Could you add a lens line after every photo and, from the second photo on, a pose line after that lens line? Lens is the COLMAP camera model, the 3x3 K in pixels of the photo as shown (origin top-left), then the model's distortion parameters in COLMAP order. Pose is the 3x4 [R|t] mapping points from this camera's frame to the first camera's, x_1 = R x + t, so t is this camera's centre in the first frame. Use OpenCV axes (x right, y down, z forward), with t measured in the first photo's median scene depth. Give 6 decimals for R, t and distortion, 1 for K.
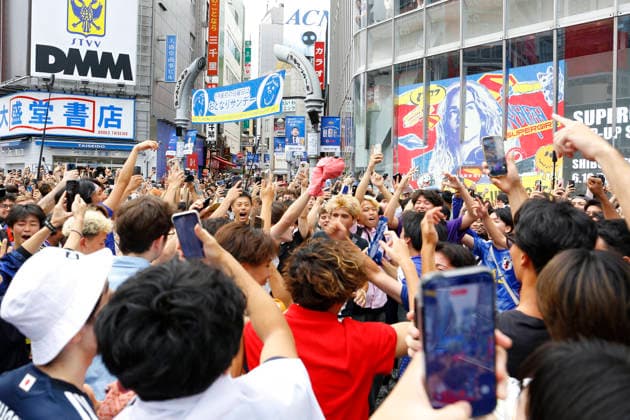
lens RADIAL K [[479.5, 0, 288.9], [0, 479.5, 185.8], [0, 0, 1]] dist [-0.043674, 0.008981]
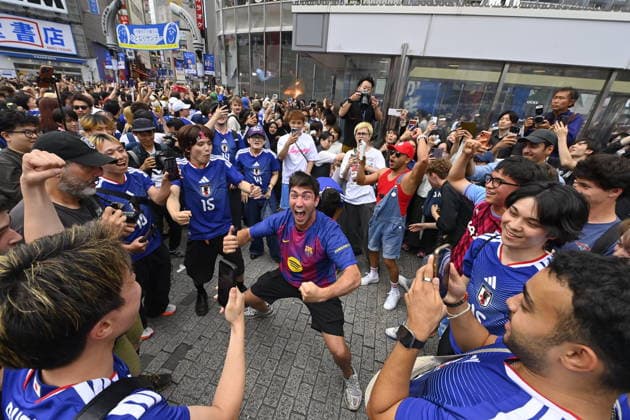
lens RADIAL K [[255.1, 0, 311.1], [0, 255.1, 209.5], [0, 0, 1]] dist [-0.016189, -0.000325]
pose [[0.912662, -0.122842, 0.389819, -0.006947], [-0.048771, 0.914218, 0.402278, -0.001065], [-0.405795, -0.386155, 0.828380, -0.192448]]
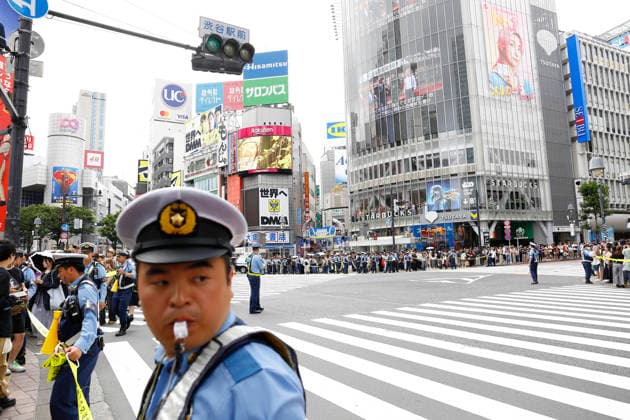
lens RADIAL K [[422.6, 0, 316.1], [0, 422.6, 196.6], [0, 0, 1]] dist [-0.039130, 0.001447]
pose [[0.996309, -0.055998, -0.065059, 0.053706], [0.045496, 0.987184, -0.152963, 0.034675], [0.072791, 0.149439, 0.986088, -1.871644]]
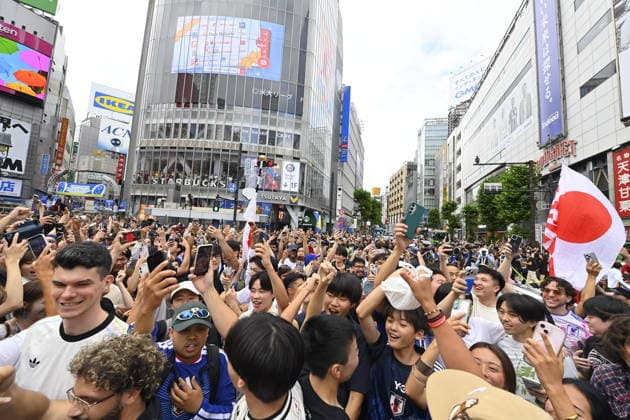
lens RADIAL K [[252.5, 0, 311.5], [0, 252.5, 209.1], [0, 0, 1]] dist [-0.017661, -0.000003]
pose [[0.740632, 0.084133, 0.666623, -0.071179], [-0.042423, 0.996005, -0.078571, -0.005031], [-0.670570, 0.029912, 0.741243, -0.873002]]
